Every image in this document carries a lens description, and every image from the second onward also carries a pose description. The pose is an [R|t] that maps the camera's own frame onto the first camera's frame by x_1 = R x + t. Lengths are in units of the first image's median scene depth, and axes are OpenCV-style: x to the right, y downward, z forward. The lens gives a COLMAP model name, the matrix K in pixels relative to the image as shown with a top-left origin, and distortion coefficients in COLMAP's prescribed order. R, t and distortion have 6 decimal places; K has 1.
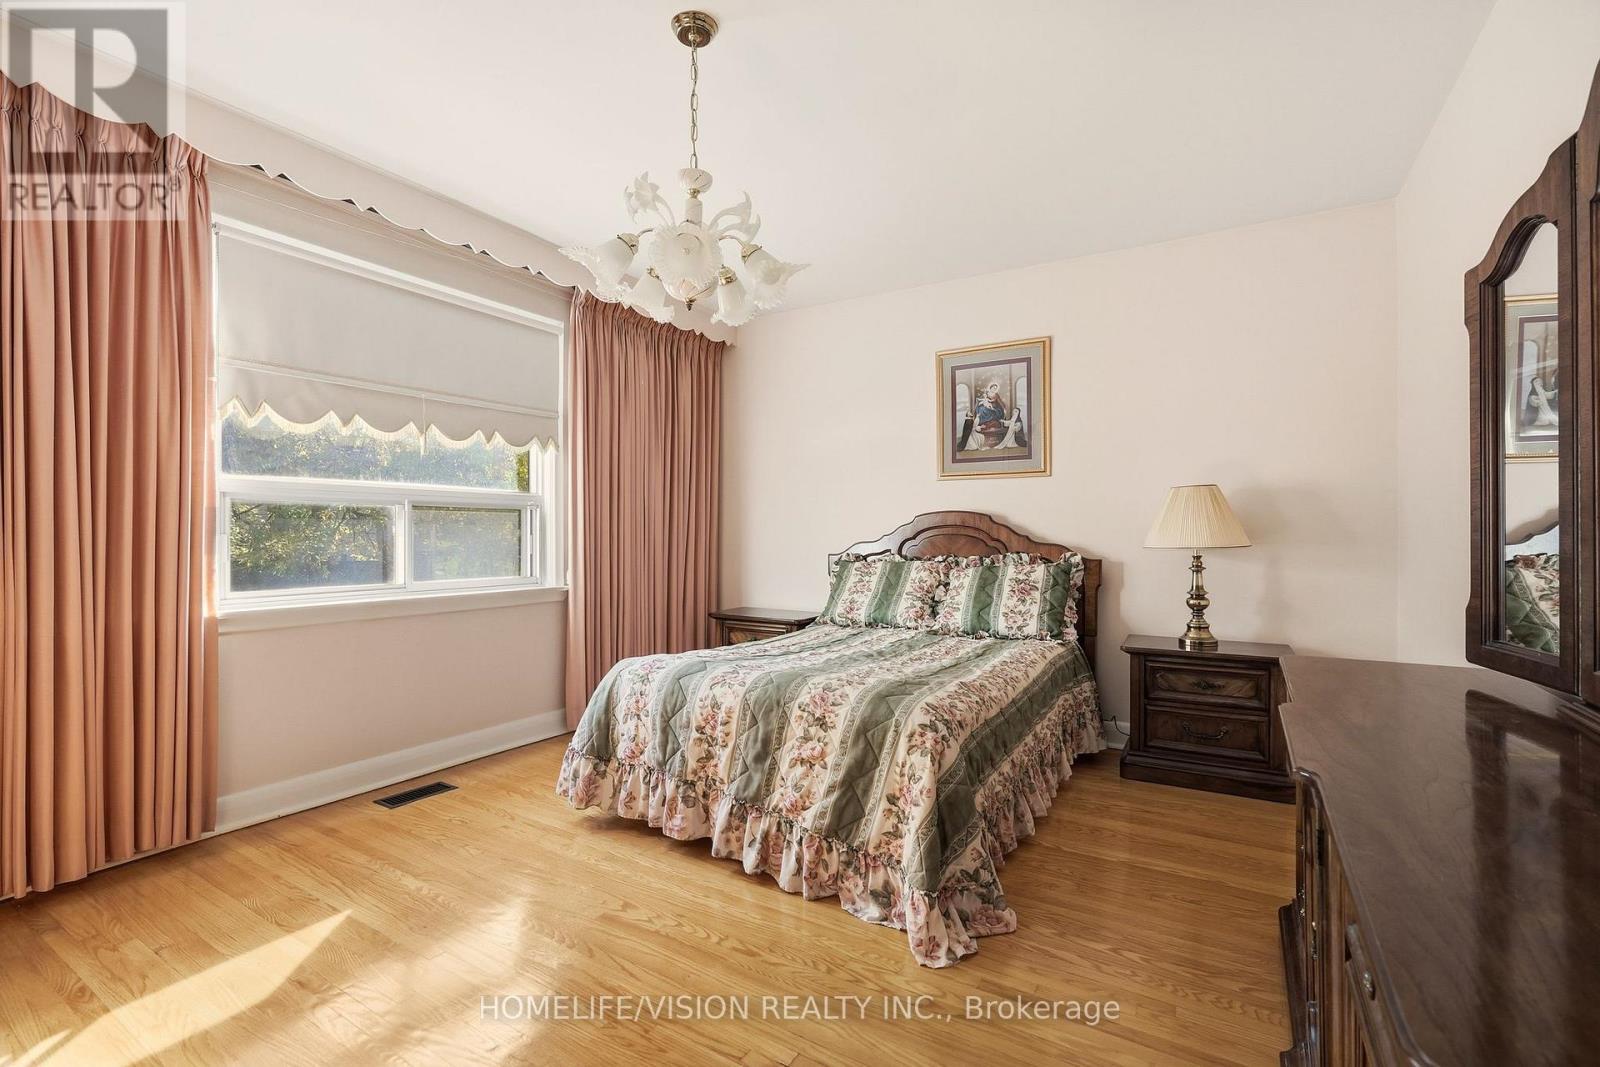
lens RADIAL K [[707.1, 0, 793.2], [0, 707.1, 534.7], [0, 0, 1]] dist [-0.011949, 0.005454]
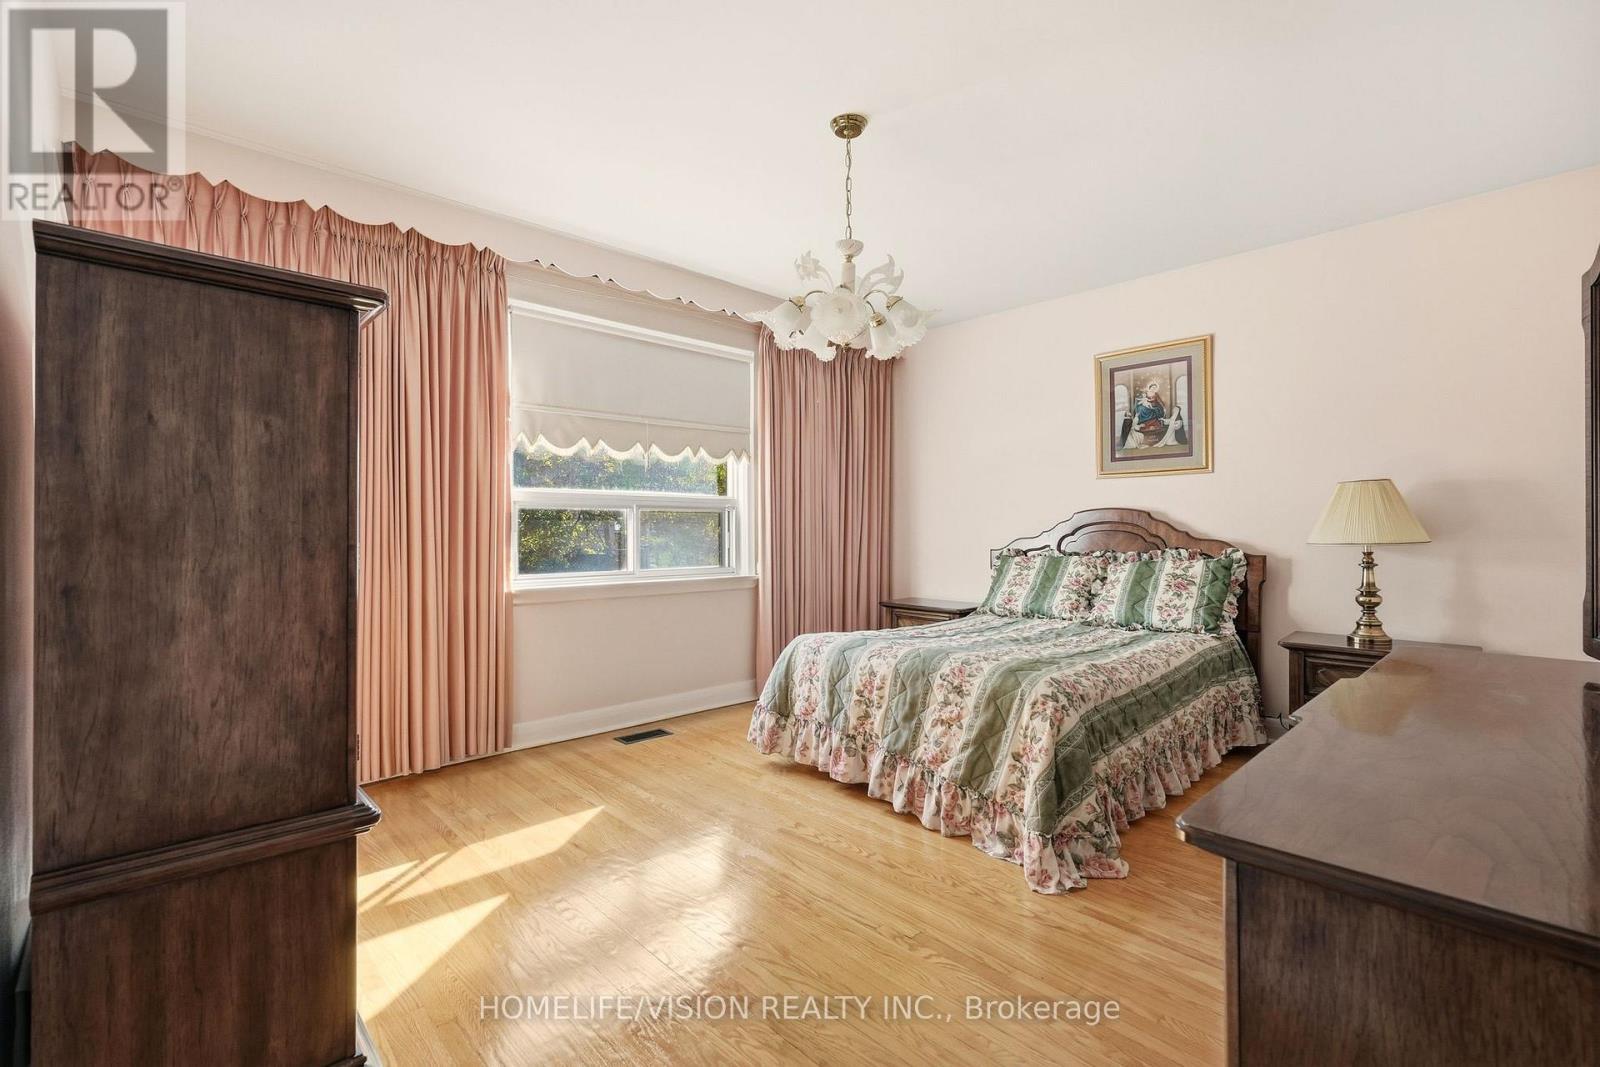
lens RADIAL K [[707.1, 0, 793.2], [0, 707.1, 534.7], [0, 0, 1]] dist [-0.011949, 0.005454]
pose [[0.964295, -0.001026, -0.264829, 0.073404], [0.002378, 0.999986, 0.004783, -0.000750], [0.264821, -0.005242, 0.964283, -0.180091]]
